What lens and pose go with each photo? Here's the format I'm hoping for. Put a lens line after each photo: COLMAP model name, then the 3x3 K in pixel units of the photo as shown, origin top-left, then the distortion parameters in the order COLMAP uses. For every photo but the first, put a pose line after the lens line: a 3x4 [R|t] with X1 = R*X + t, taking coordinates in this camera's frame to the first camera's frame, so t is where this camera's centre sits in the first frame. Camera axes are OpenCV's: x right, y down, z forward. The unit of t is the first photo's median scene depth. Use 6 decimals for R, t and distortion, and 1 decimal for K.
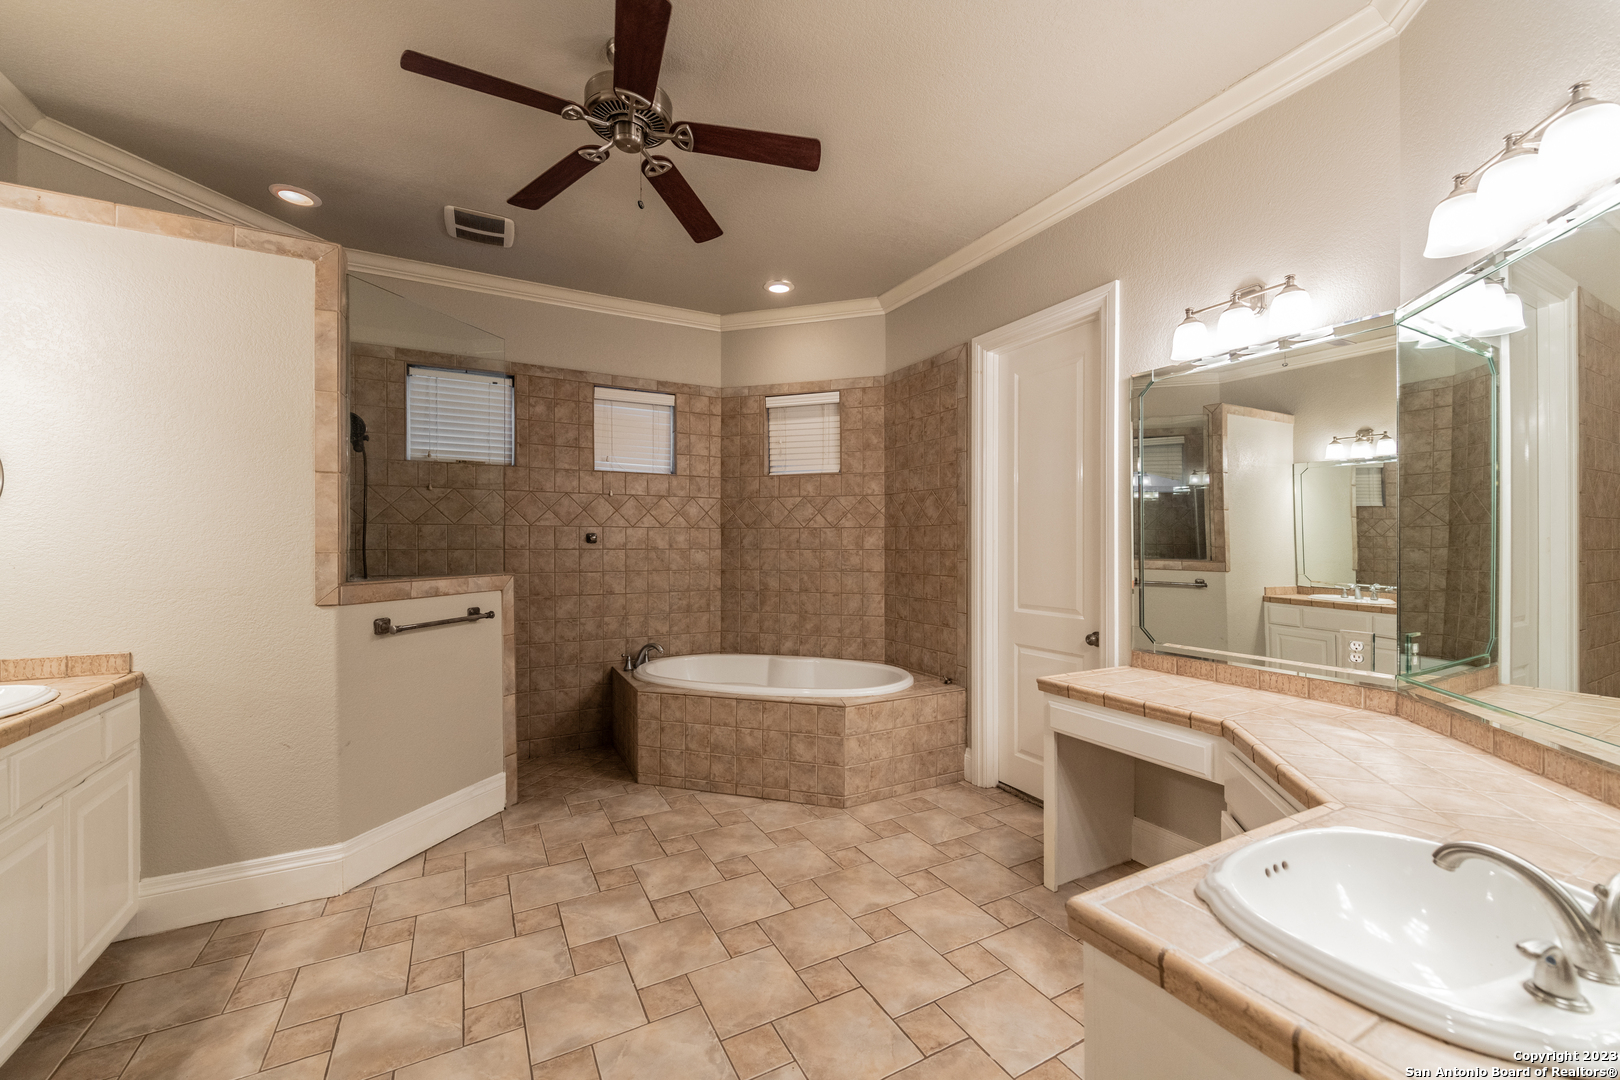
lens RADIAL K [[644.5, 0, 813.1], [0, 644.5, 525.6], [0, 0, 1]] dist [0.011445, -0.003725]
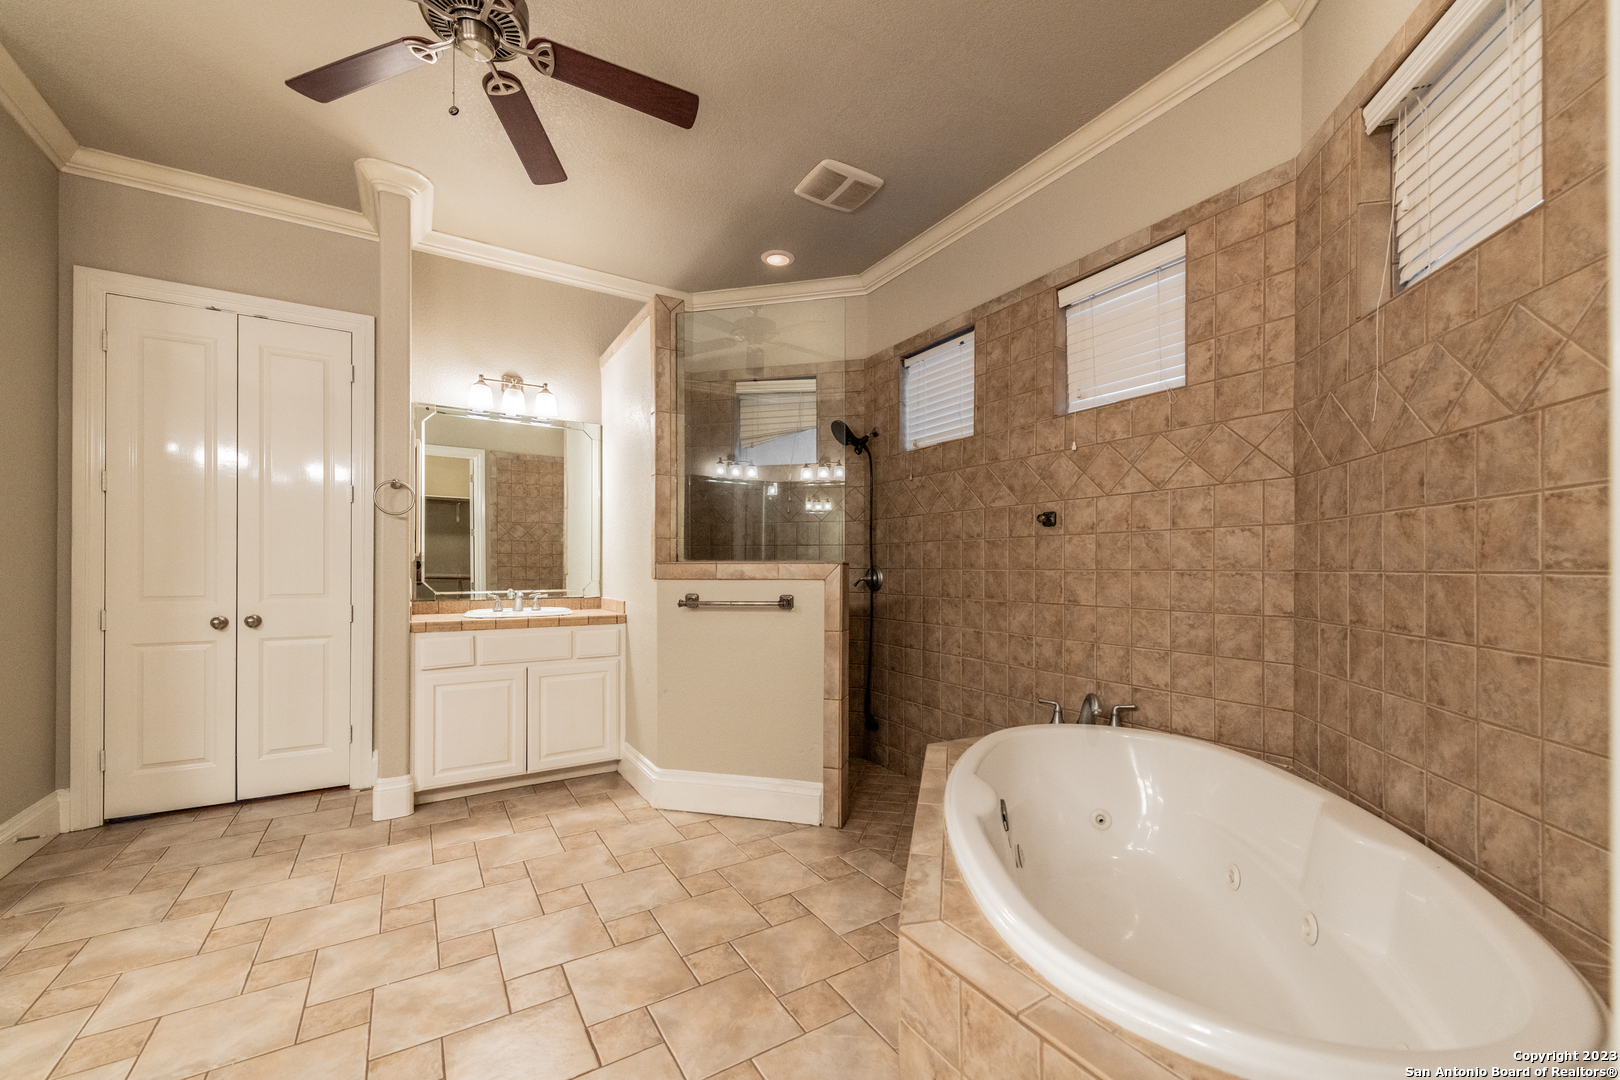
lens RADIAL K [[644.5, 0, 838.6], [0, 644.5, 561.0], [0, 0, 1]] dist [0.011445, -0.003725]
pose [[0.049160, -0.015772, -0.998666, 0.314446], [0.026662, 0.999540, -0.014474, 0.066948], [0.998435, -0.025915, 0.049558, 0.748891]]
